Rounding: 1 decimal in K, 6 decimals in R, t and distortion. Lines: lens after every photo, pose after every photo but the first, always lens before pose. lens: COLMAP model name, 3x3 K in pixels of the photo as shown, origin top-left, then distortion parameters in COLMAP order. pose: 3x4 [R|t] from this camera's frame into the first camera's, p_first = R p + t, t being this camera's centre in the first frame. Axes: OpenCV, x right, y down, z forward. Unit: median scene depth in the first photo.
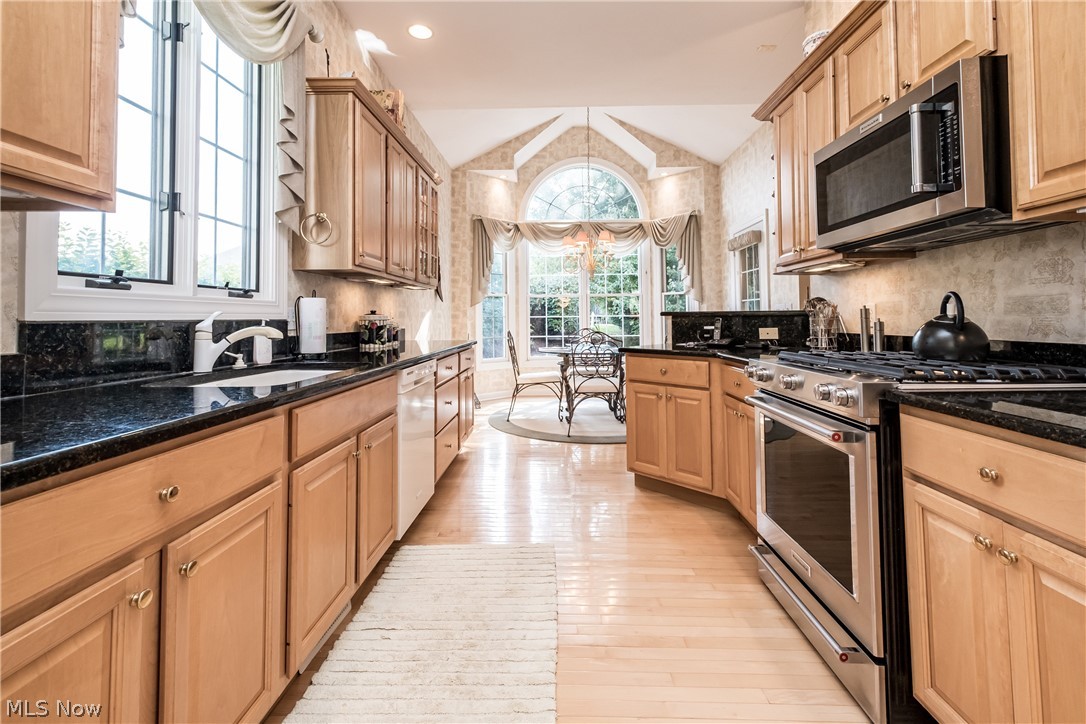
lens RADIAL K [[479.8, 0, 548.4], [0, 479.8, 310.2], [0, 0, 1]] dist [0.013129, -0.000727]
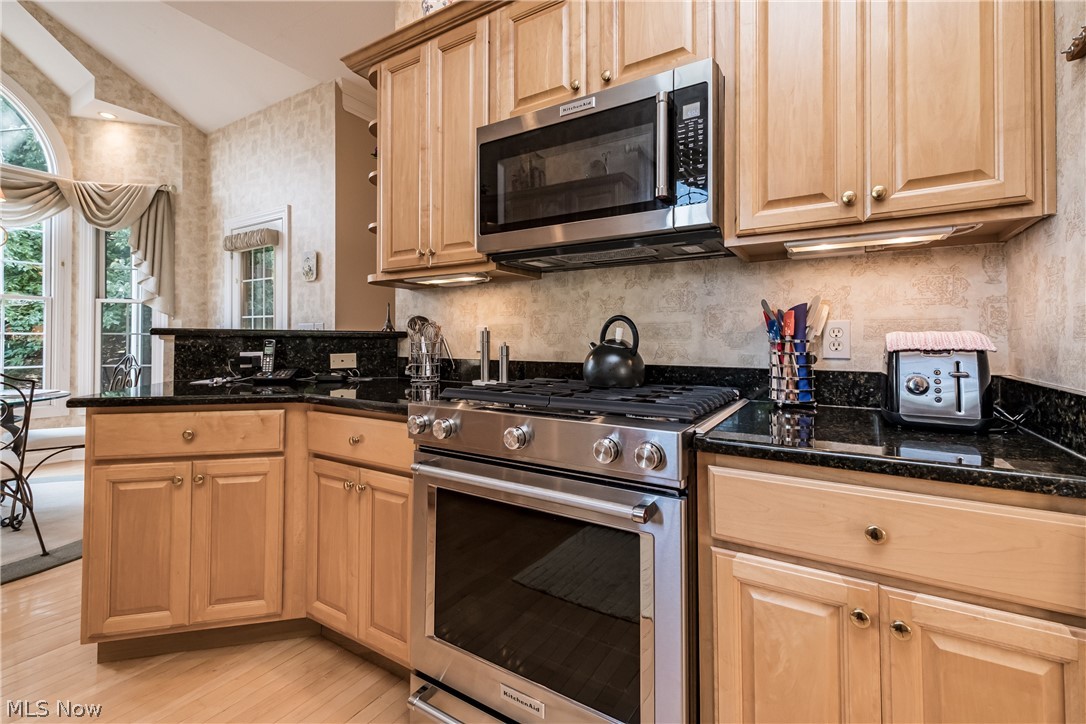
lens RADIAL K [[479.8, 0, 539.1], [0, 479.8, 333.0], [0, 0, 1]] dist [0.013129, -0.000727]
pose [[0.512139, 0.022446, 0.858609, -0.034315], [-0.023781, 0.999646, -0.011948, 0.006554], [-0.858573, -0.014300, 0.512491, 0.353451]]
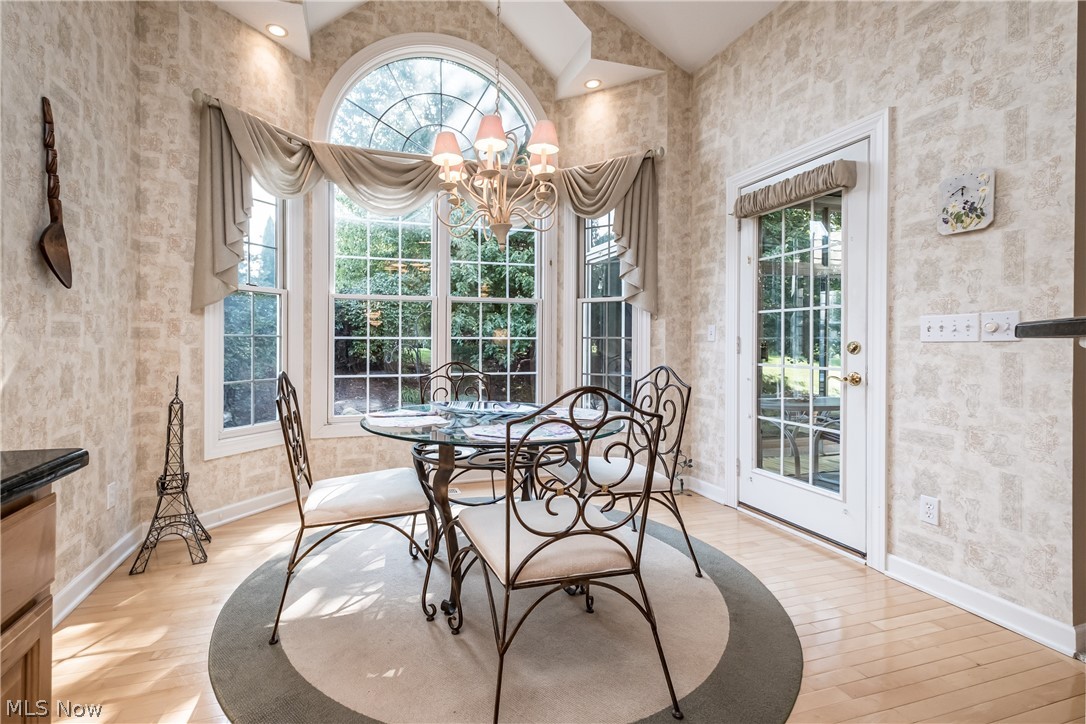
lens RADIAL K [[479.8, 0, 490.3], [0, 479.8, 338.1], [0, 0, 1]] dist [0.013129, -0.000727]
pose [[0.954959, 0.013400, 0.296434, -0.071756], [-0.015780, 0.999860, 0.005638, 0.019832], [-0.296317, -0.010061, 0.955037, 1.076258]]
